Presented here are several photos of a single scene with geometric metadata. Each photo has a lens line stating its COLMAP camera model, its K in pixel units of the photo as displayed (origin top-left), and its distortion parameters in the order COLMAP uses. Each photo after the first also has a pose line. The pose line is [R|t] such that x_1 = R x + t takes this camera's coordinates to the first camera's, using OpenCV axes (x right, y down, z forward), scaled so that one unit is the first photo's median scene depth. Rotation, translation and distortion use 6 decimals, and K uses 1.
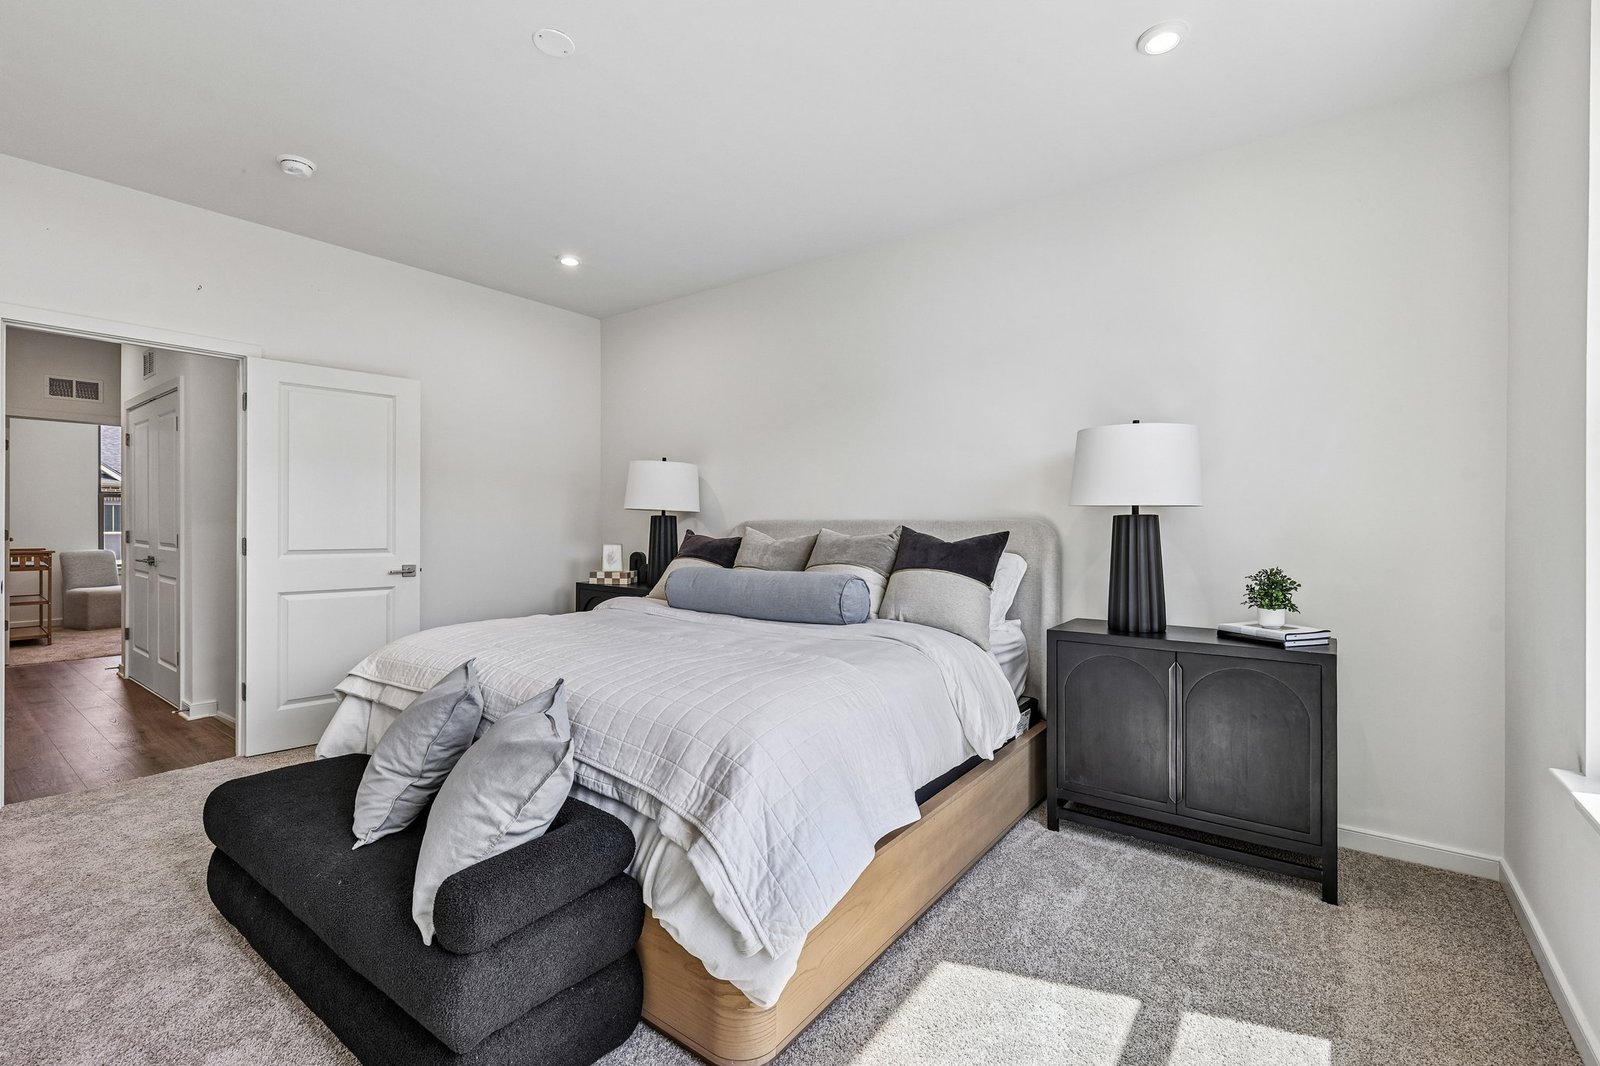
lens RADIAL K [[700.1, 0, 807.9], [0, 700.1, 525.5], [0, 0, 1]] dist [0.008032, 0.000286]
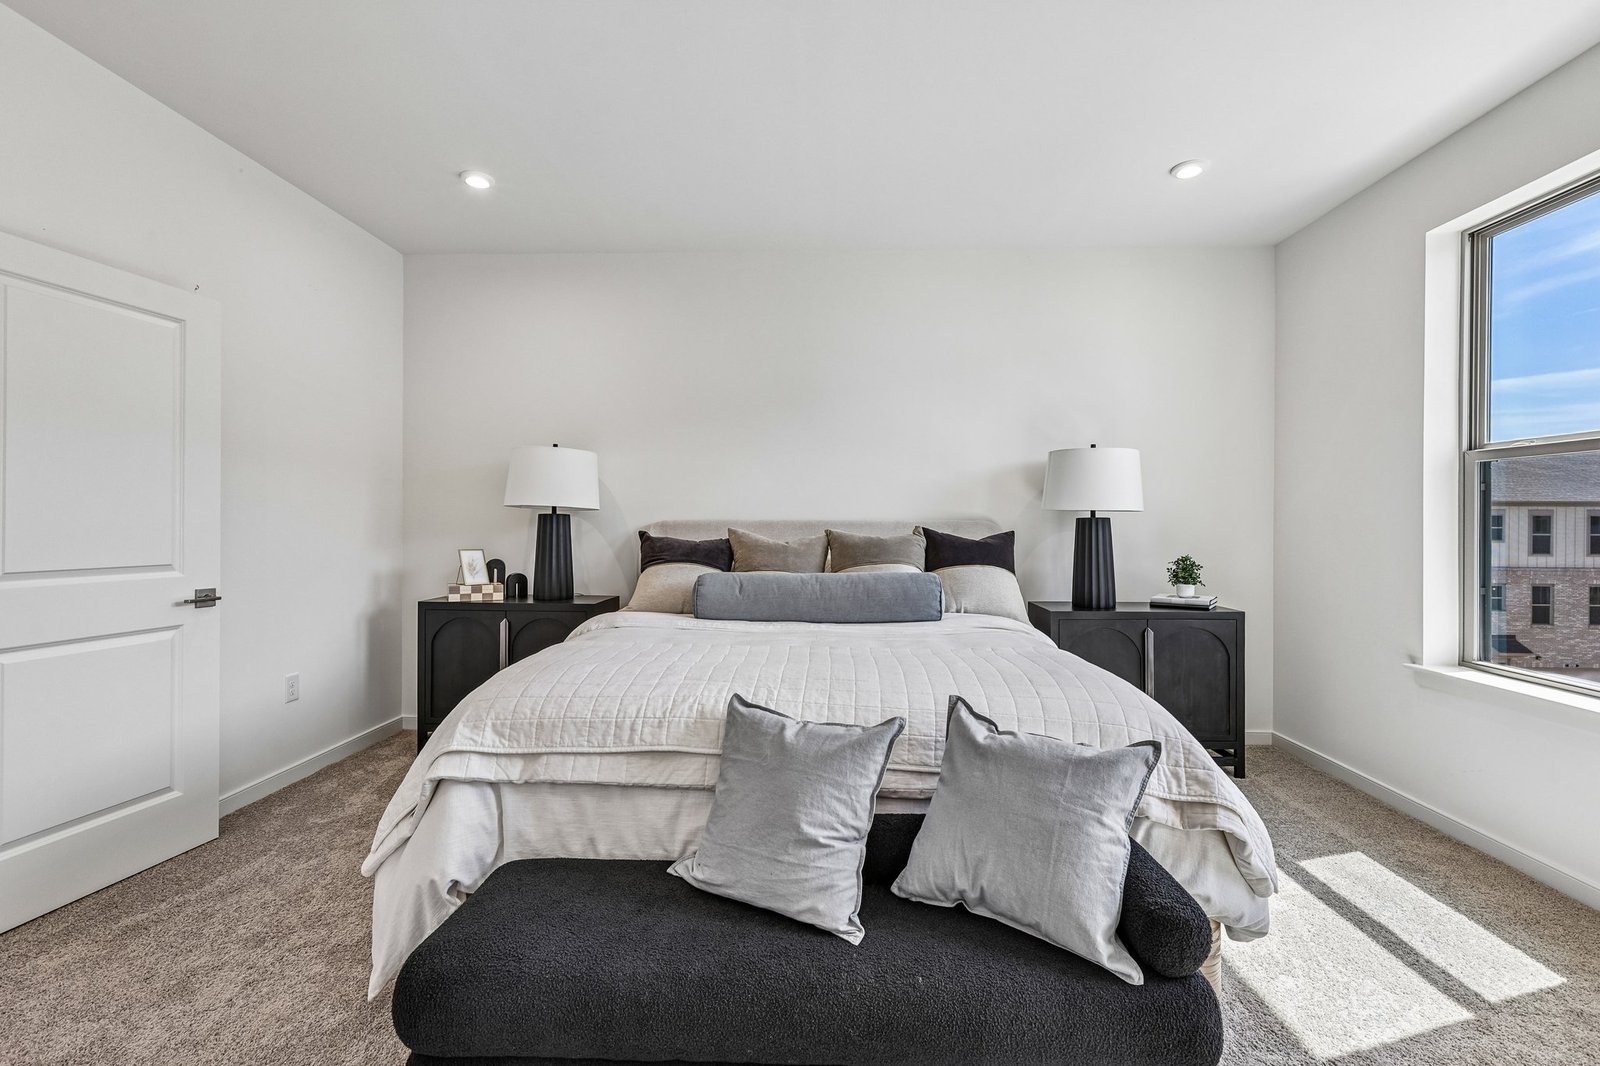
lens RADIAL K [[700.1, 0, 803.8], [0, 700.1, 524.8], [0, 0, 1]] dist [0.008032, 0.000286]
pose [[0.819052, -0.000648, 0.573720, -0.704350], [-0.000376, 0.999999, 0.001667, -0.003749], [-0.573720, -0.001581, 0.819050, 0.246263]]
